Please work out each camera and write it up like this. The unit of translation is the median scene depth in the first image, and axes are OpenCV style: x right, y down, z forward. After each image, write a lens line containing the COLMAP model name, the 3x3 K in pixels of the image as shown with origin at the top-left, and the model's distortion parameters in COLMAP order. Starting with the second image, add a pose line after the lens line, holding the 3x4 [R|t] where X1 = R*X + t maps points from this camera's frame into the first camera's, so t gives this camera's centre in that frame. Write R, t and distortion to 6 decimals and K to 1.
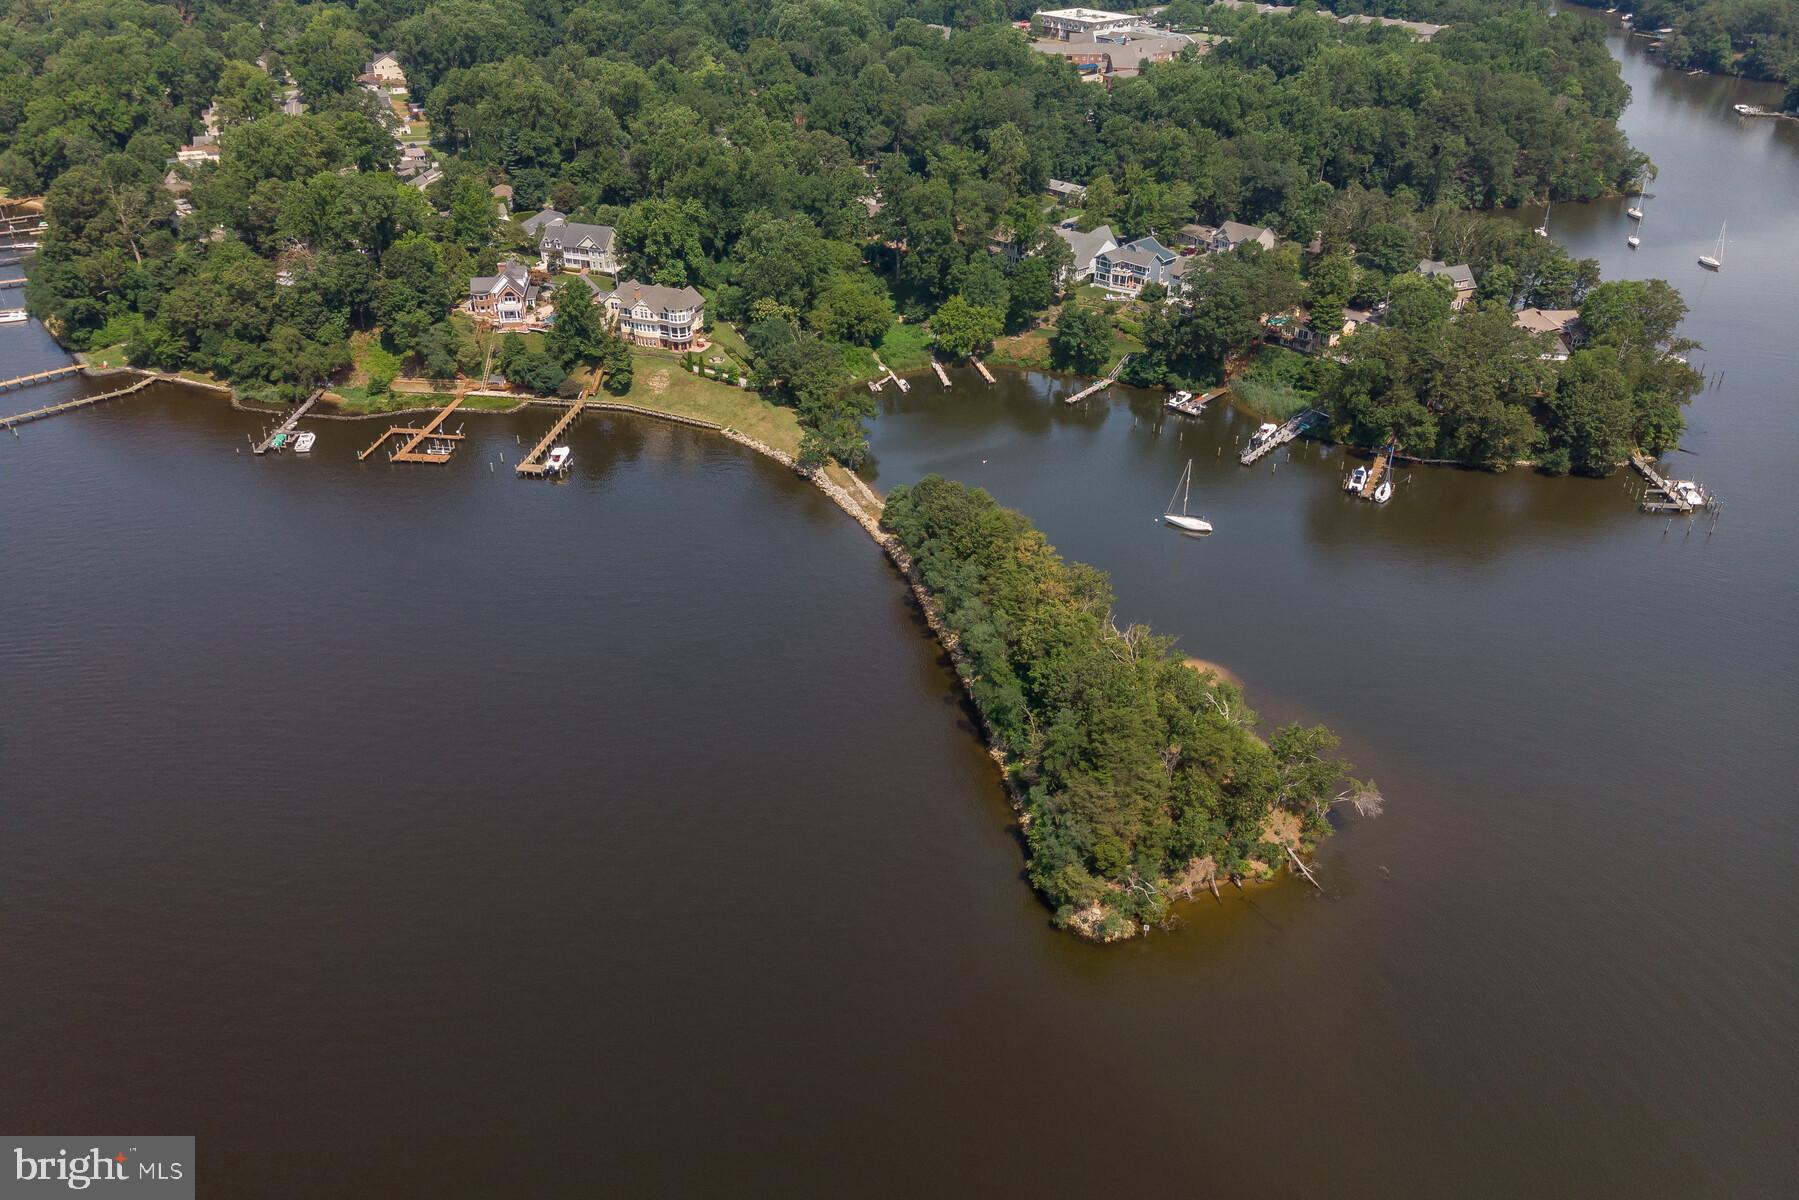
lens RADIAL K [[1374.6, 0, 917.7], [0, 1374.6, 604.8], [0, 0, 1]] dist [0.025118, 0.014773]
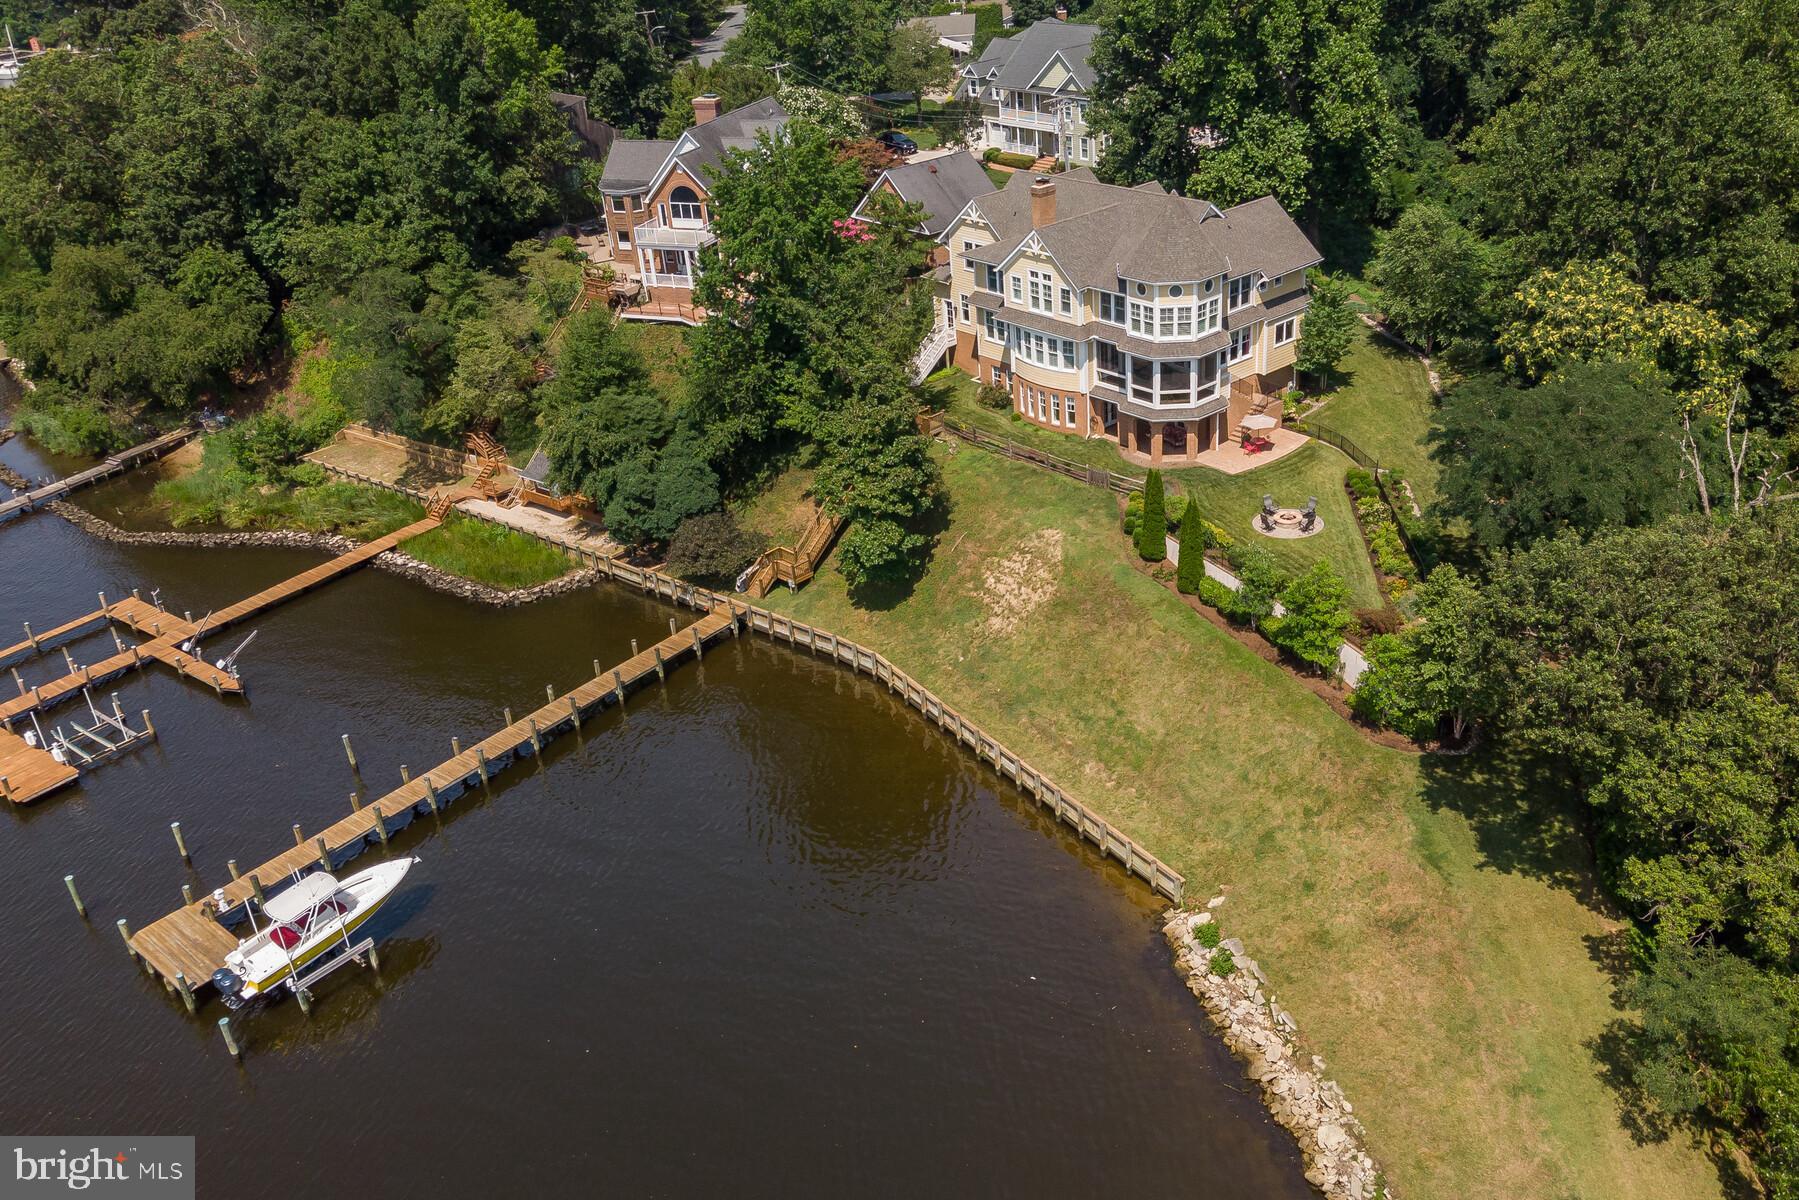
lens RADIAL K [[1558.5, 0, 905.8], [0, 1558.5, 597.5], [0, 0, 1]] dist [0.025953, 0.003267]
pose [[0.842921, 0.179587, -0.507182, -0.068127], [-0.198897, 0.979883, 0.016404, -0.156774], [0.499925, 0.087050, 0.861683, 0.749535]]
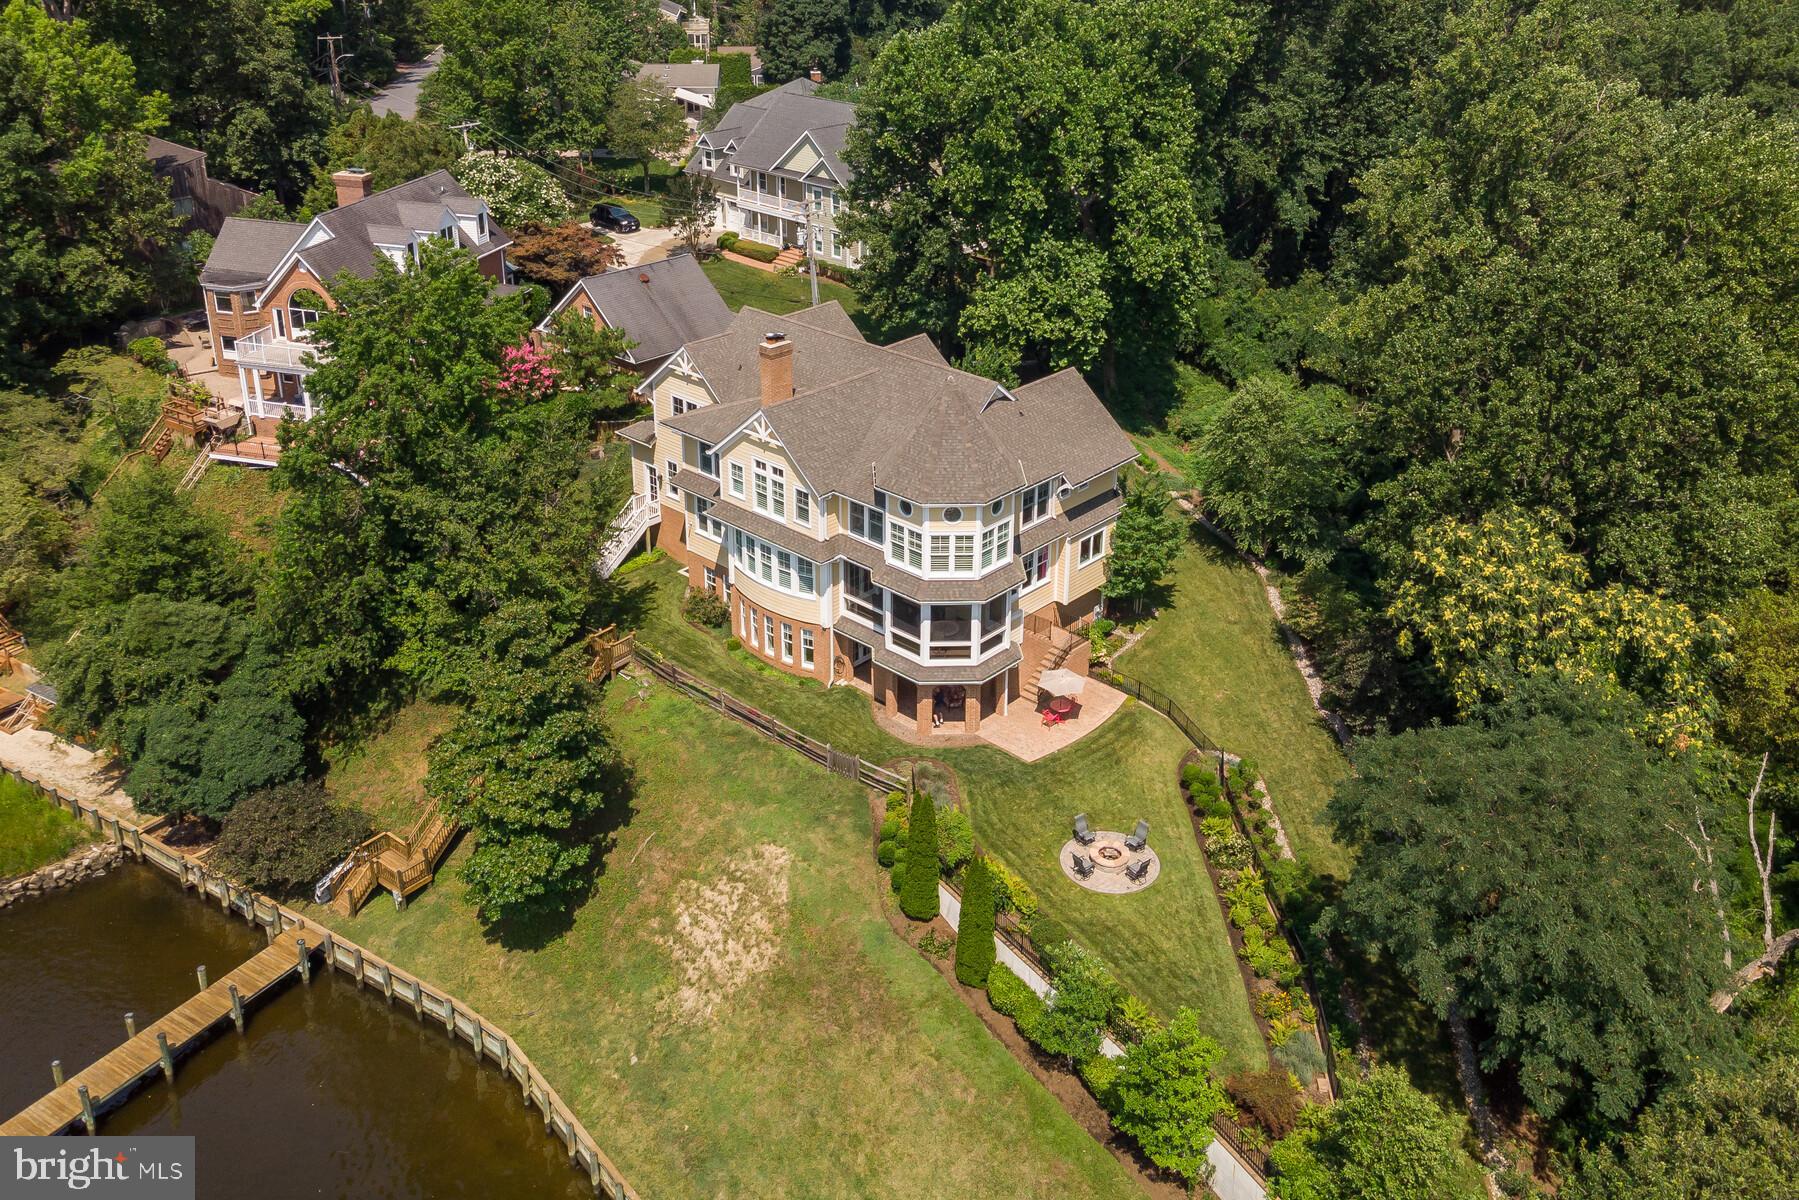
lens RADIAL K [[1558.5, 0, 903.4], [0, 1558.5, 403.9], [0, 0, 1]] dist [0.025953, 0.003267]
pose [[0.909510, 0.142467, -0.390505, -0.104985], [-0.210016, 0.968205, -0.135914, -0.196888], [0.358726, 0.205627, 0.910512, 0.815467]]
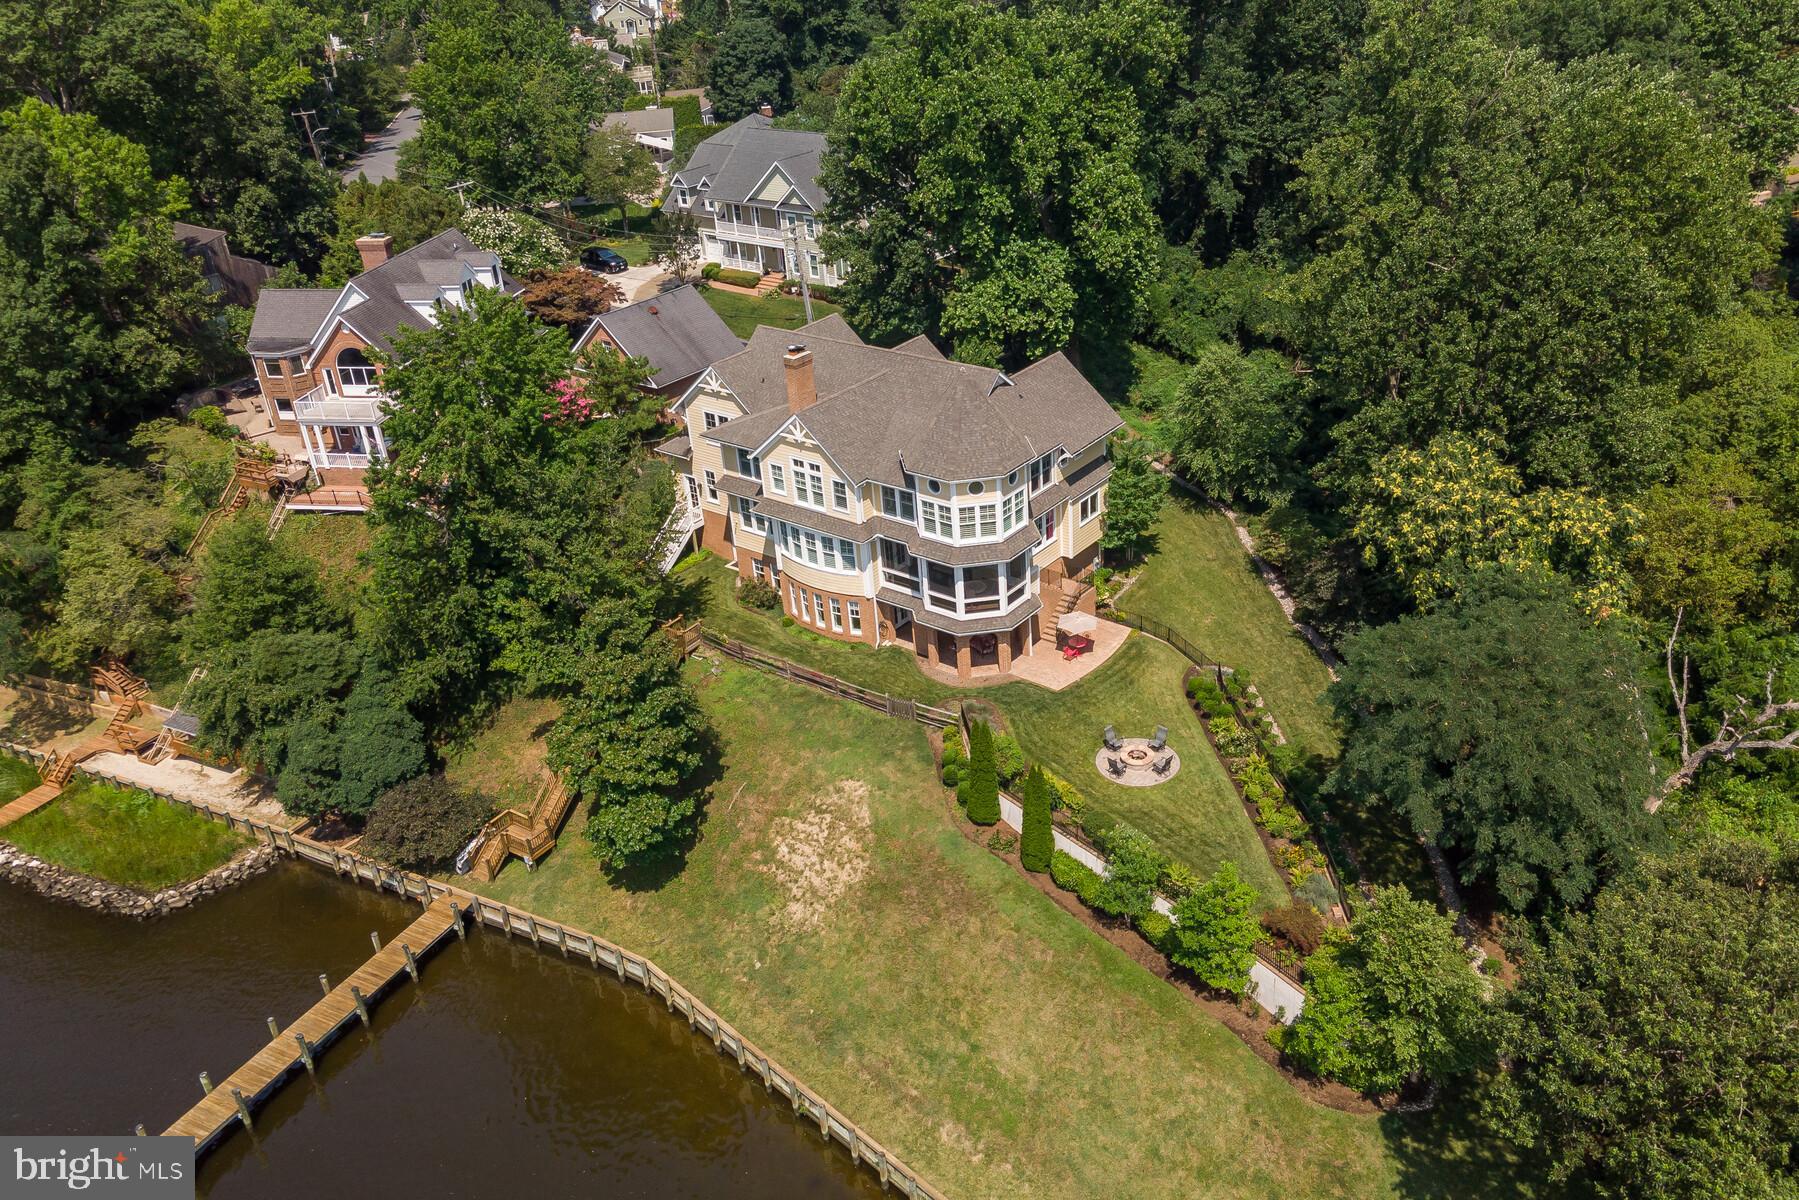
lens RADIAL K [[1419.6, 0, 919.3], [0, 1419.6, 582.1], [0, 0, 1]] dist [0.018167, 0.022601]
pose [[0.938321, 0.093845, -0.332786, -0.111416], [-0.109225, 0.993629, -0.027770, -0.191447], [0.328059, 0.062405, 0.942594, 0.803890]]
